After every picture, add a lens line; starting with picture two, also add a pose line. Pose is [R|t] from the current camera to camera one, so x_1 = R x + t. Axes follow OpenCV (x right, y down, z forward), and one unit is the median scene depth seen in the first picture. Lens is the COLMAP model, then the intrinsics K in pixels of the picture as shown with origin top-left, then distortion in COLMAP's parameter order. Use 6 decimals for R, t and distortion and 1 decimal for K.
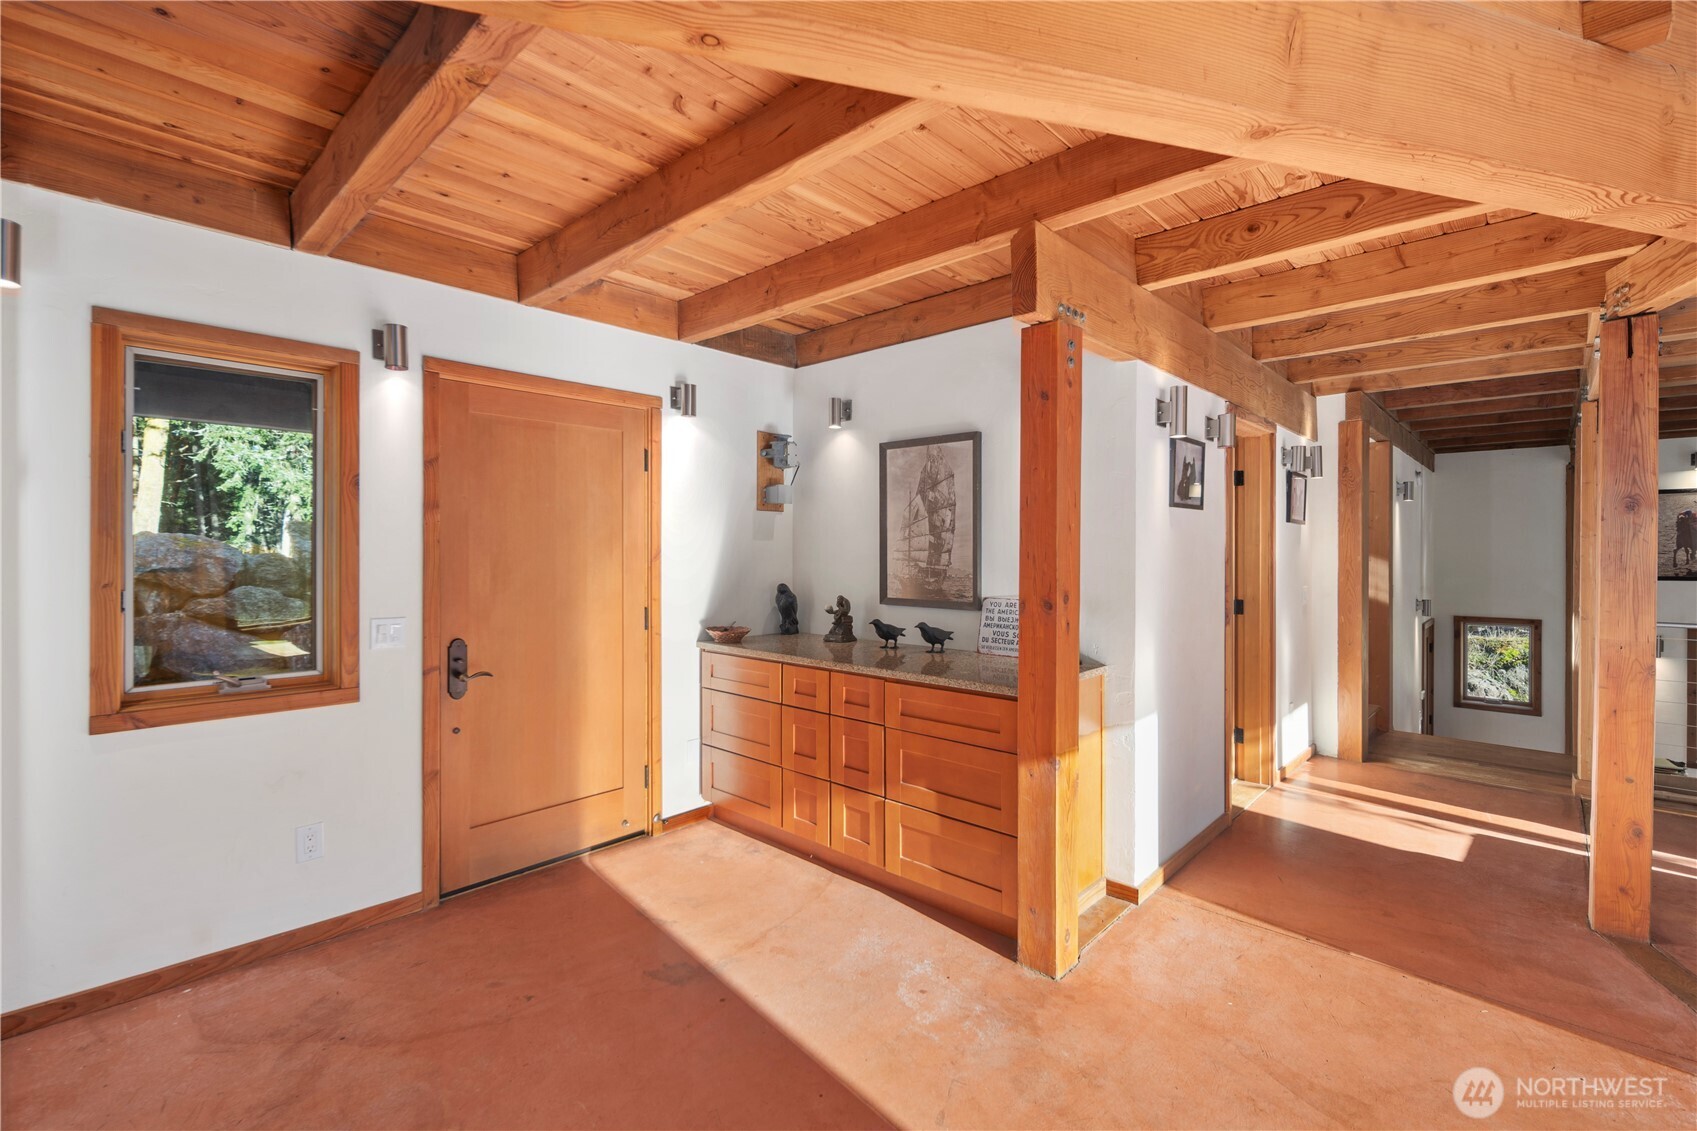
lens RADIAL K [[744.4, 0, 847.6], [0, 744.4, 554.1], [0, 0, 1]] dist [0.002075, -0.000004]
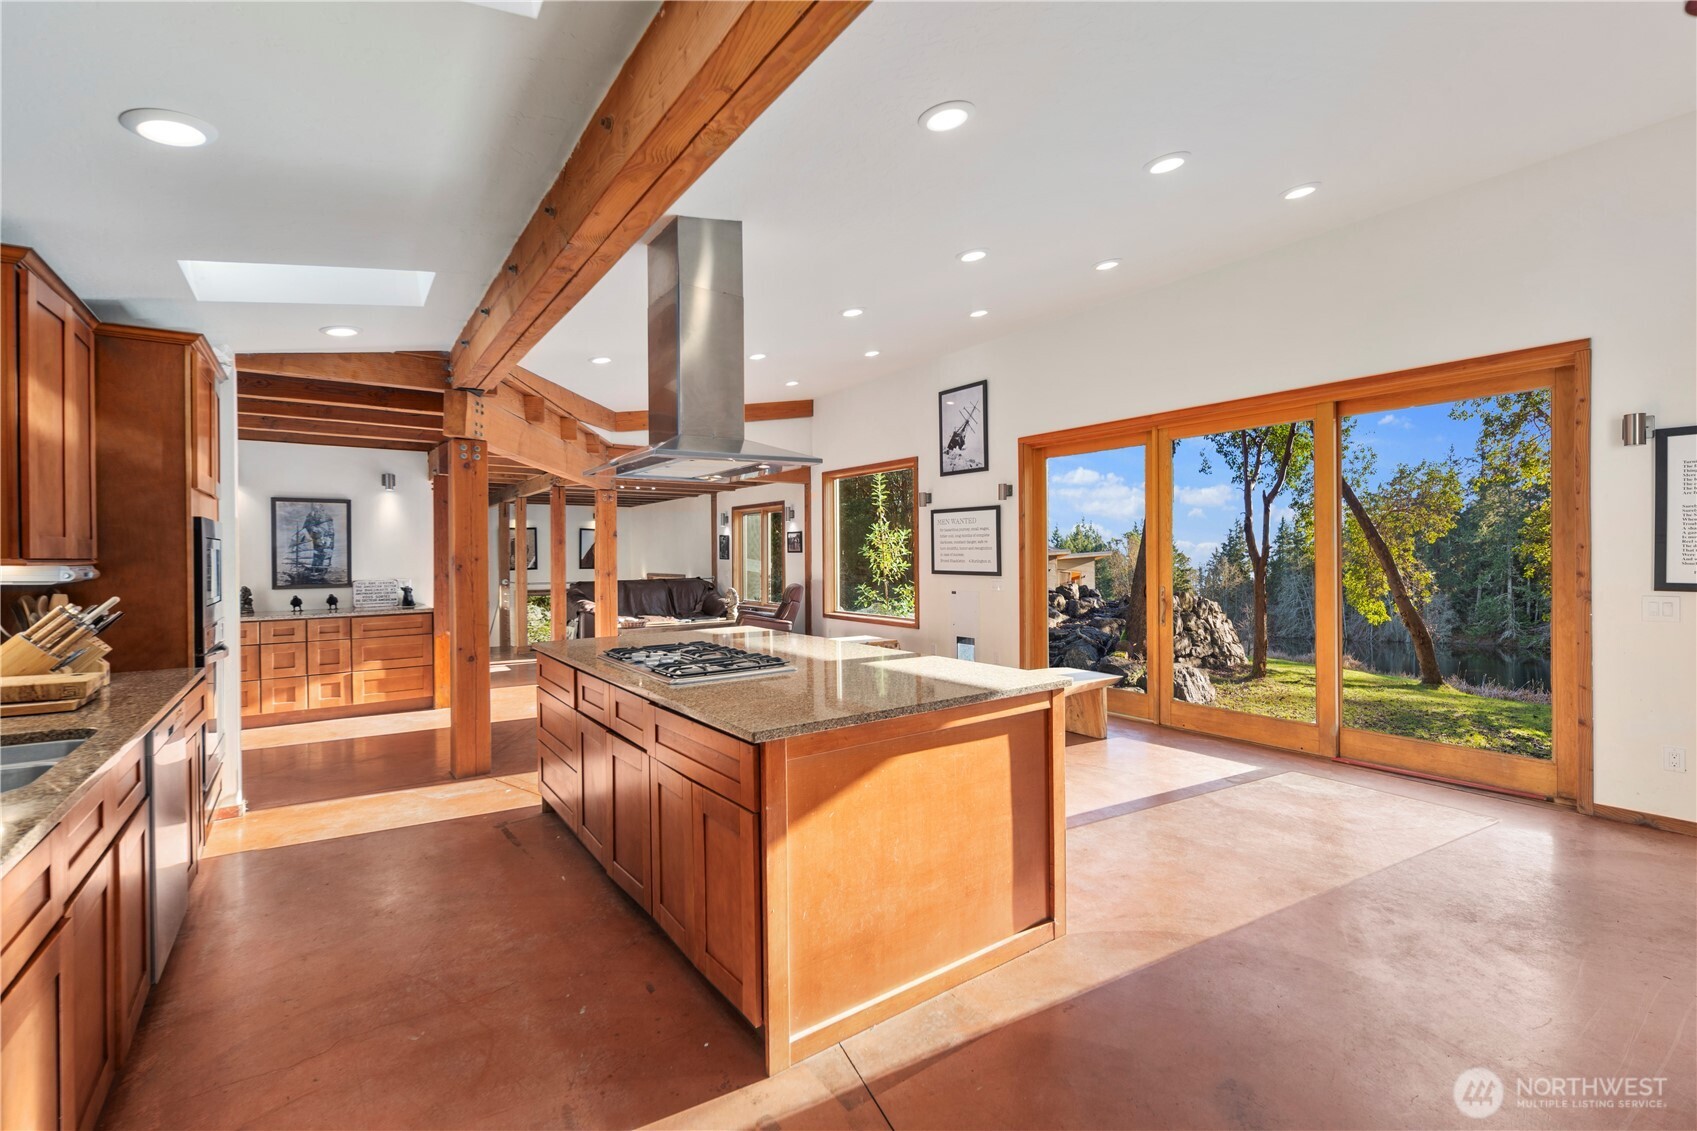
lens RADIAL K [[744.4, 0, 846.7], [0, 744.4, 562.5], [0, 0, 1]] dist [0.002075, -0.000004]
pose [[0.194358, -0.012577, 0.980850, -1.520511], [0.009743, 0.999893, 0.010891, -0.001457], [-0.980882, 0.007439, 0.194460, -0.715523]]
